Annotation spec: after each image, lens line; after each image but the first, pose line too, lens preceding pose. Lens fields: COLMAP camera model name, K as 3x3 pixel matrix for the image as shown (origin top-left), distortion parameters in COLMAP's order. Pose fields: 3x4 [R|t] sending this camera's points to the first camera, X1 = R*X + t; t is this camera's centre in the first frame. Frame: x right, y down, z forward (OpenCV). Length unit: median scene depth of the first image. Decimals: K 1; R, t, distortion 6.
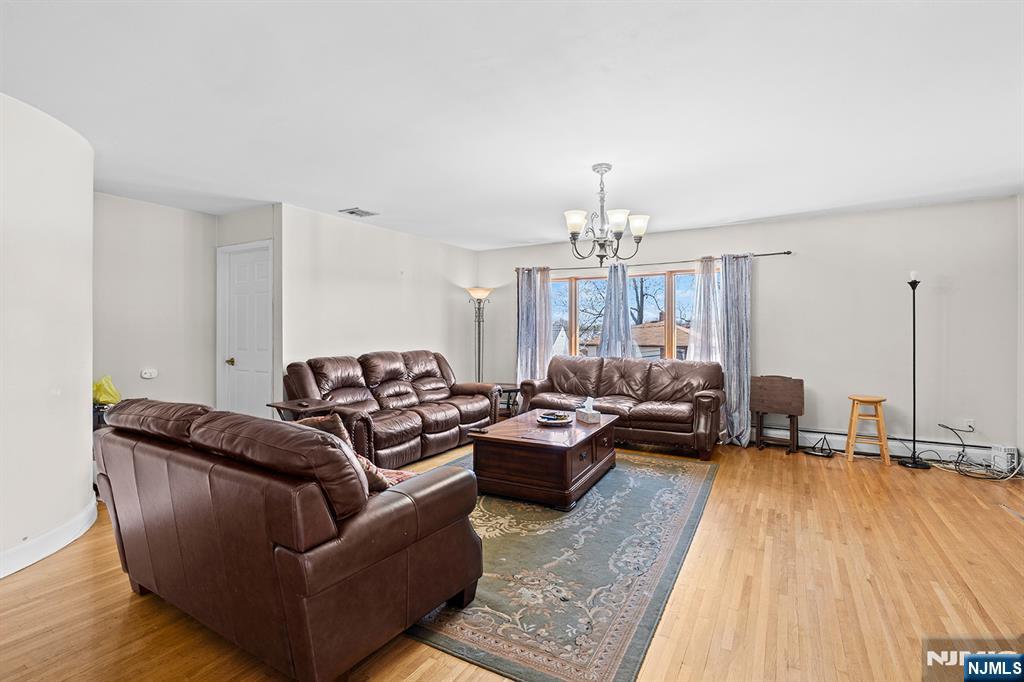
lens RADIAL K [[462.5, 0, 519.9], [0, 462.5, 336.9], [0, 0, 1]] dist [-0.002121, 0.001090]
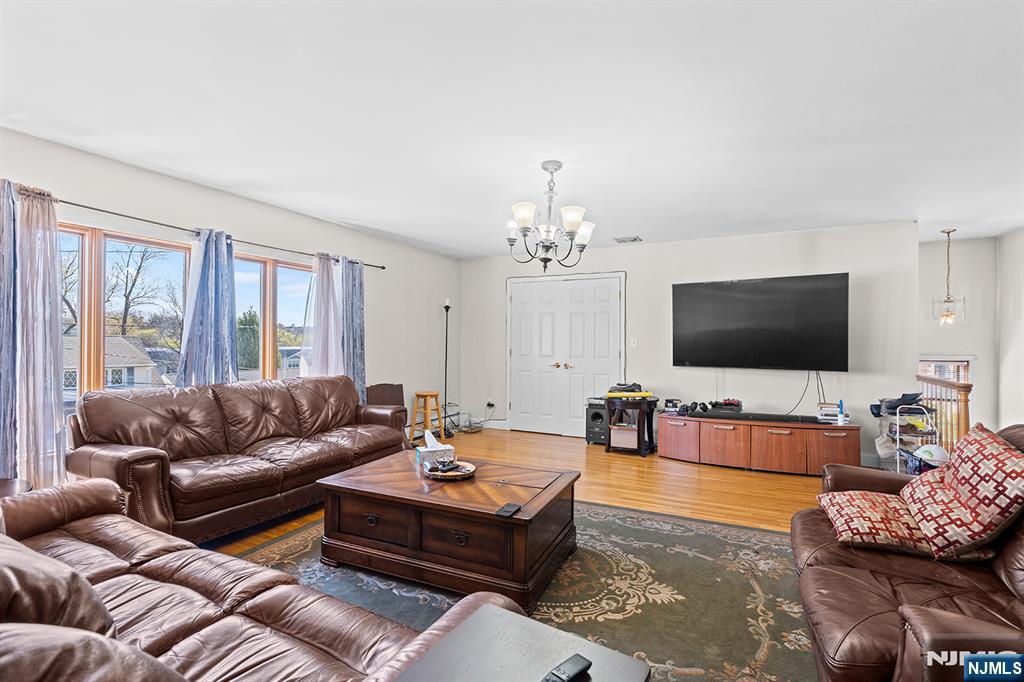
lens RADIAL K [[462.5, 0, 506.9], [0, 462.5, 339.9], [0, 0, 1]] dist [-0.002121, 0.001090]
pose [[-0.042662, 0.000696, 0.999089, -0.731921], [0.007617, 0.999971, -0.000371, -0.017041], [-0.999061, 0.007595, -0.042666, 1.102202]]
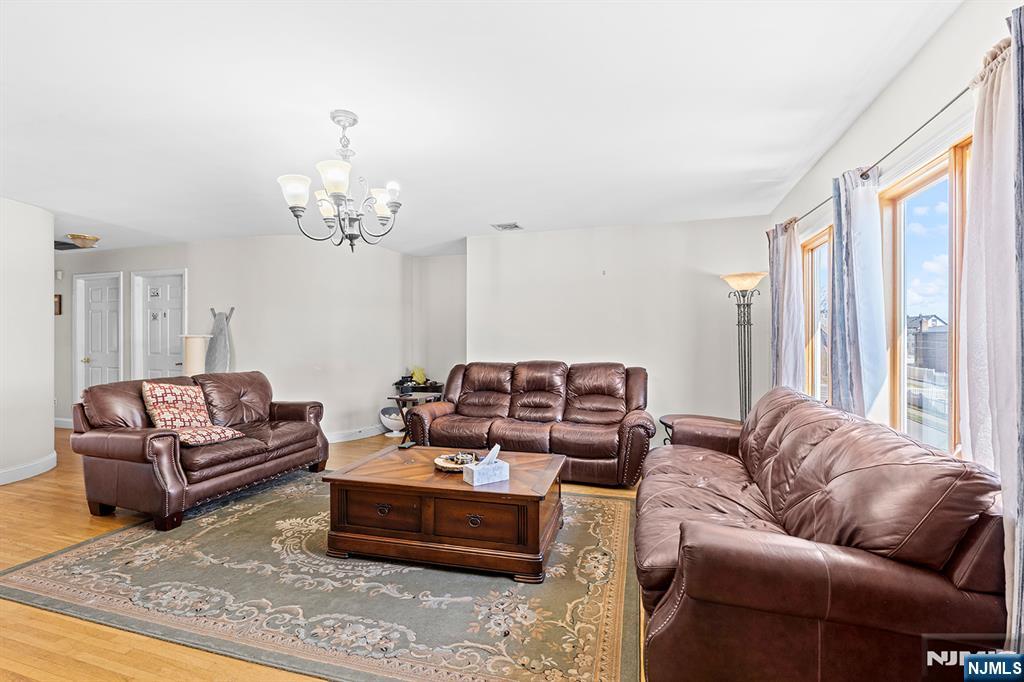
lens RADIAL K [[462.5, 0, 516.3], [0, 462.5, 338.1], [0, 0, 1]] dist [-0.002121, 0.001090]
pose [[0.220579, 0.002406, -0.975366, 0.941409], [-0.014643, 0.999892, -0.000845, -0.019069], [0.975259, 0.014468, 0.220590, 1.081115]]
